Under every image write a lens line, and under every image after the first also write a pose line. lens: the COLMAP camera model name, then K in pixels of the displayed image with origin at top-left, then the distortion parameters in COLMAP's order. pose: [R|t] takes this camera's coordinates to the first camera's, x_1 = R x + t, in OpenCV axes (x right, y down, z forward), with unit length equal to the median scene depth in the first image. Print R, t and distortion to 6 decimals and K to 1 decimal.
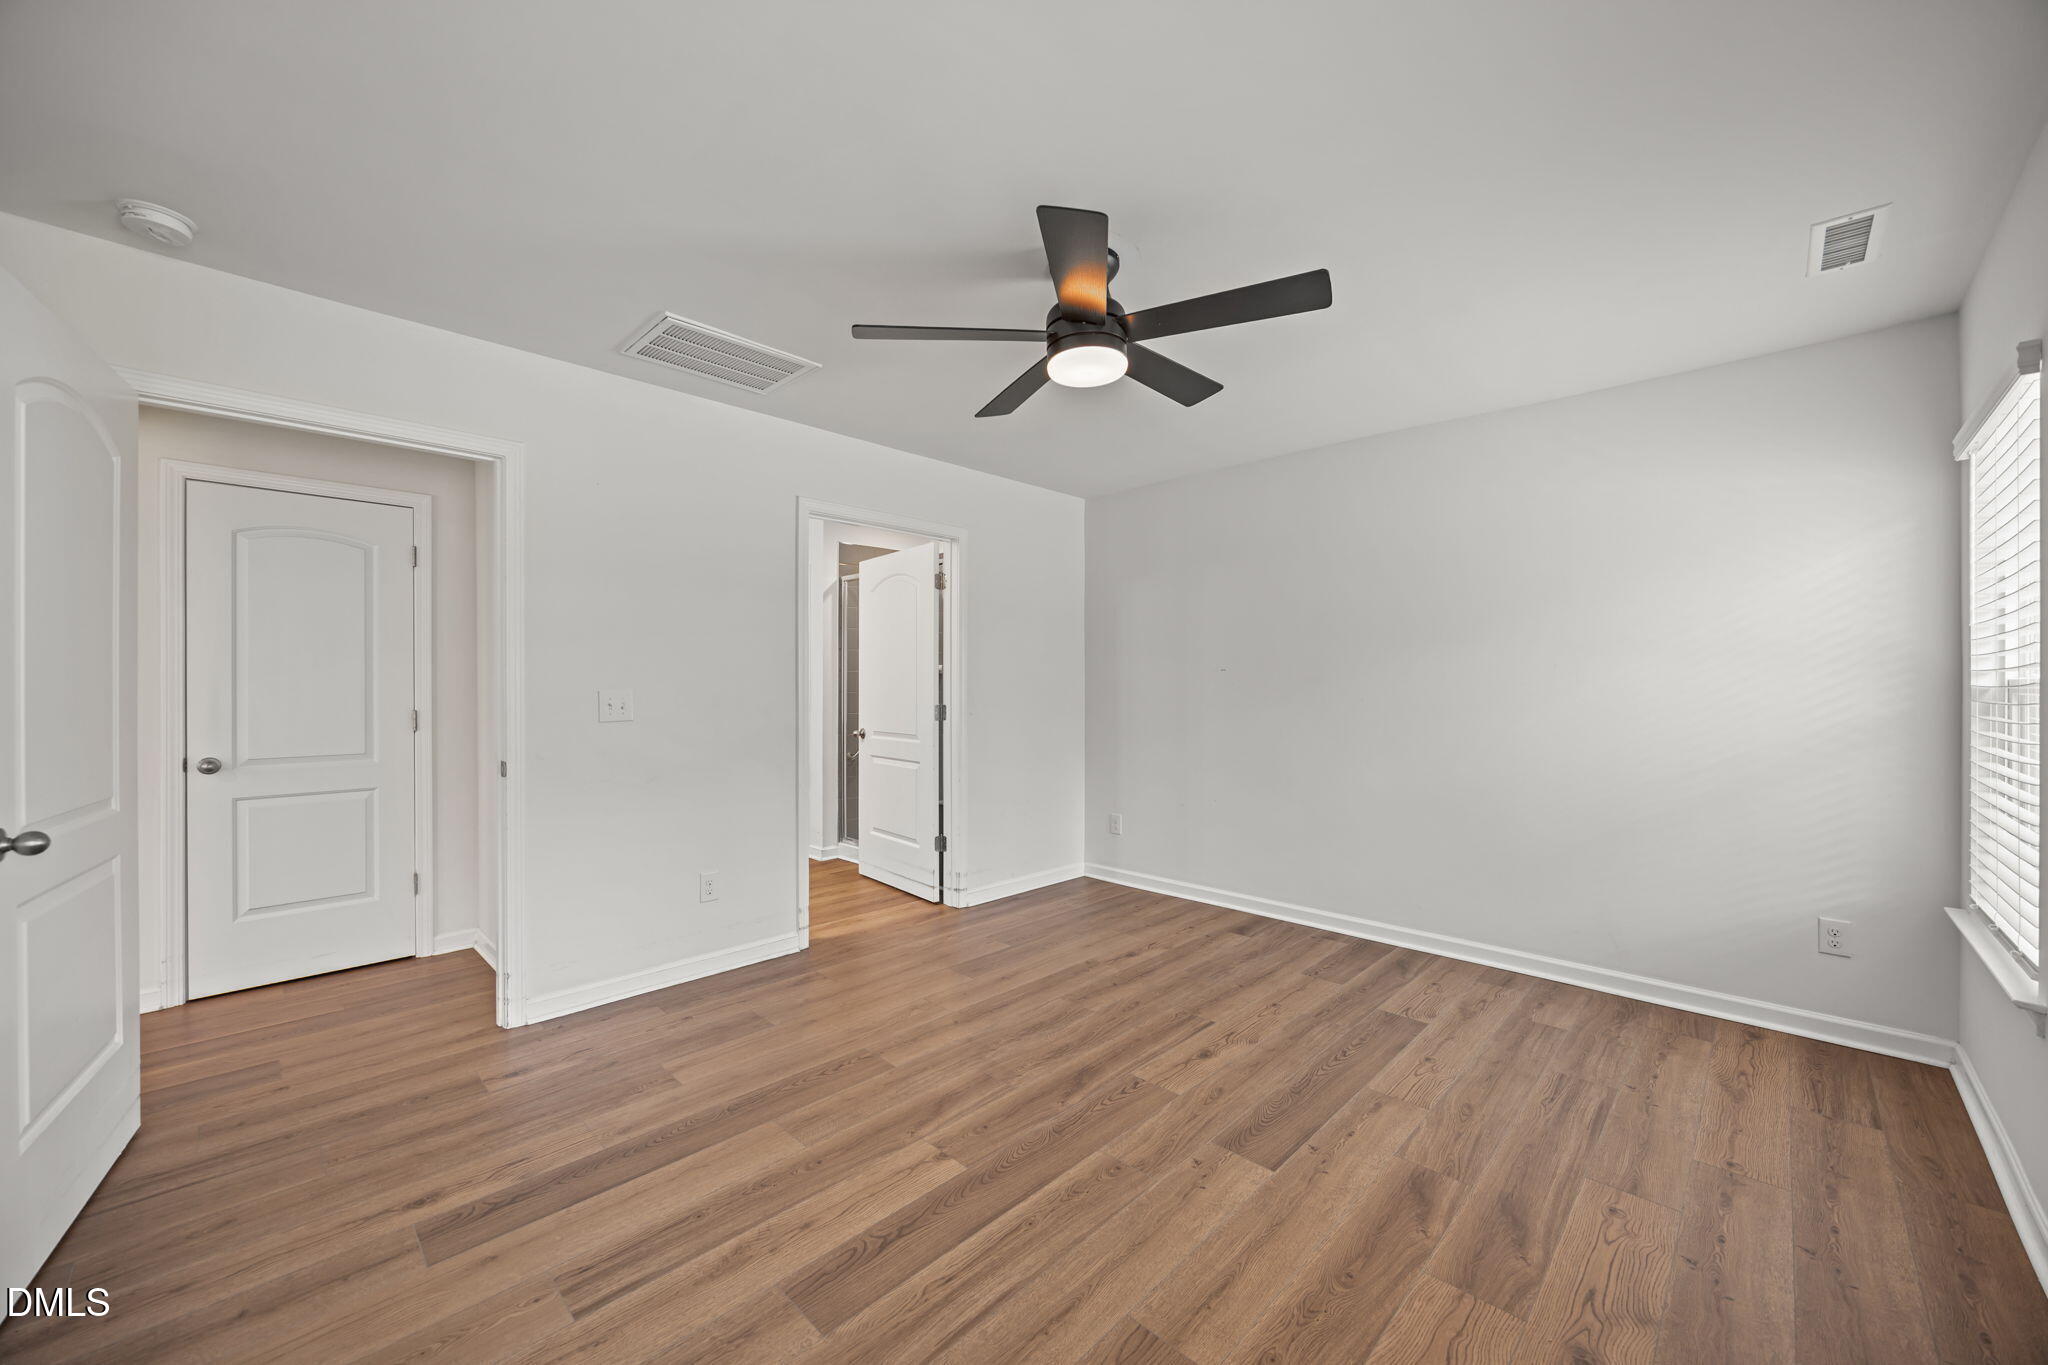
lens RADIAL K [[787.5, 0, 1026.7], [0, 787.5, 687.5], [0, 0, 1]] dist [-0.003477, -0.000389]
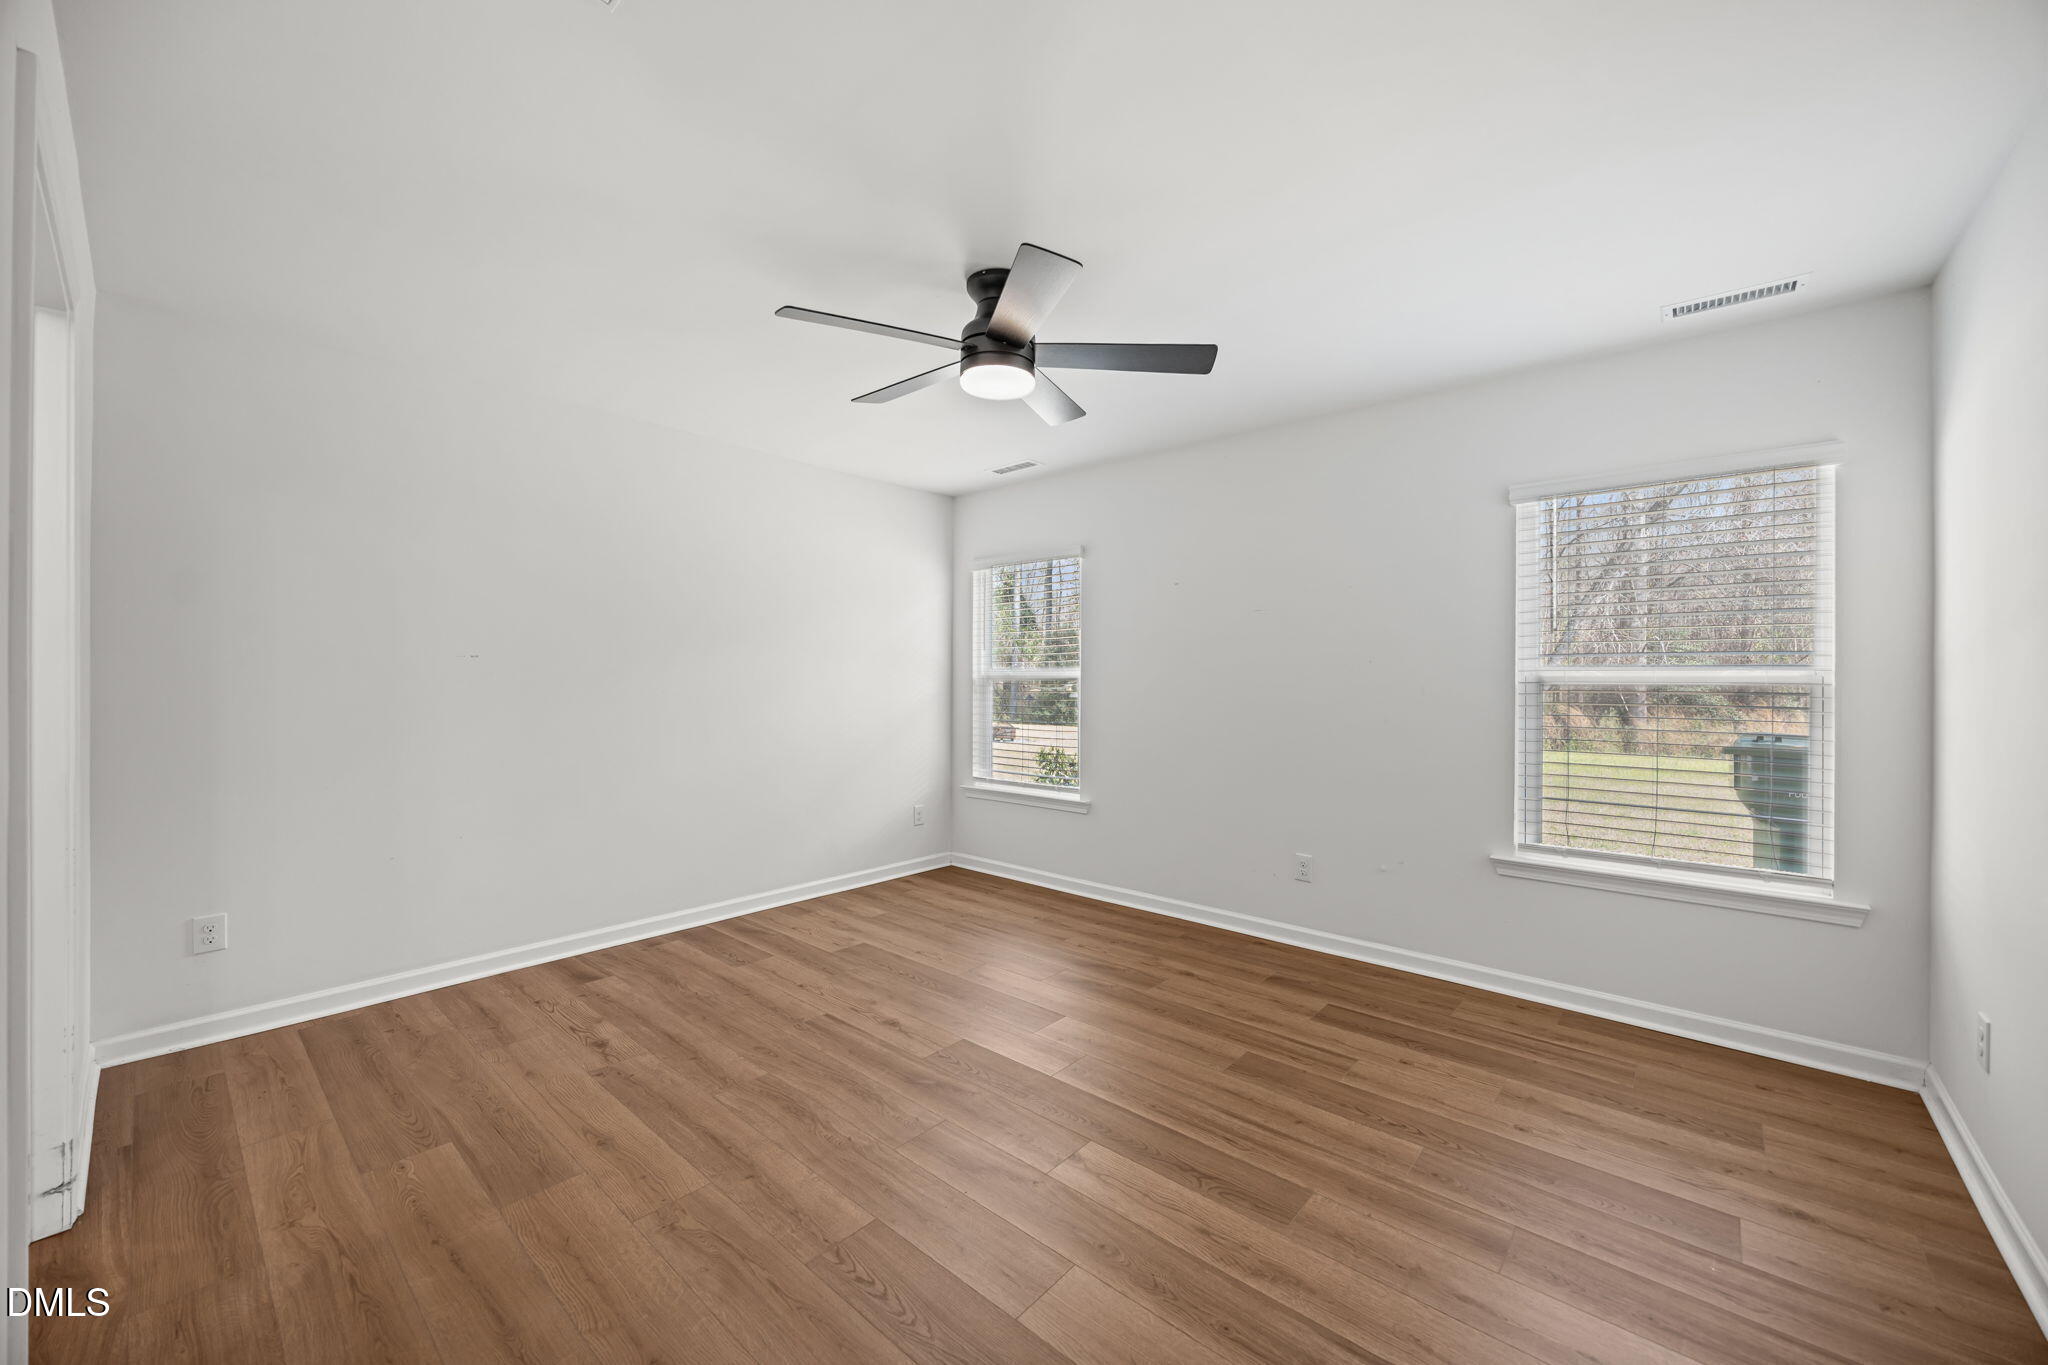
lens RADIAL K [[787.5, 0, 1025.5], [0, 787.5, 678.6], [0, 0, 1]] dist [-0.003477, -0.000389]
pose [[-0.063707, 0.000176, 0.997969, -0.778177], [-0.001373, 0.999999, -0.000264, -0.005111], [-0.997968, -0.001387, -0.063707, 0.802242]]
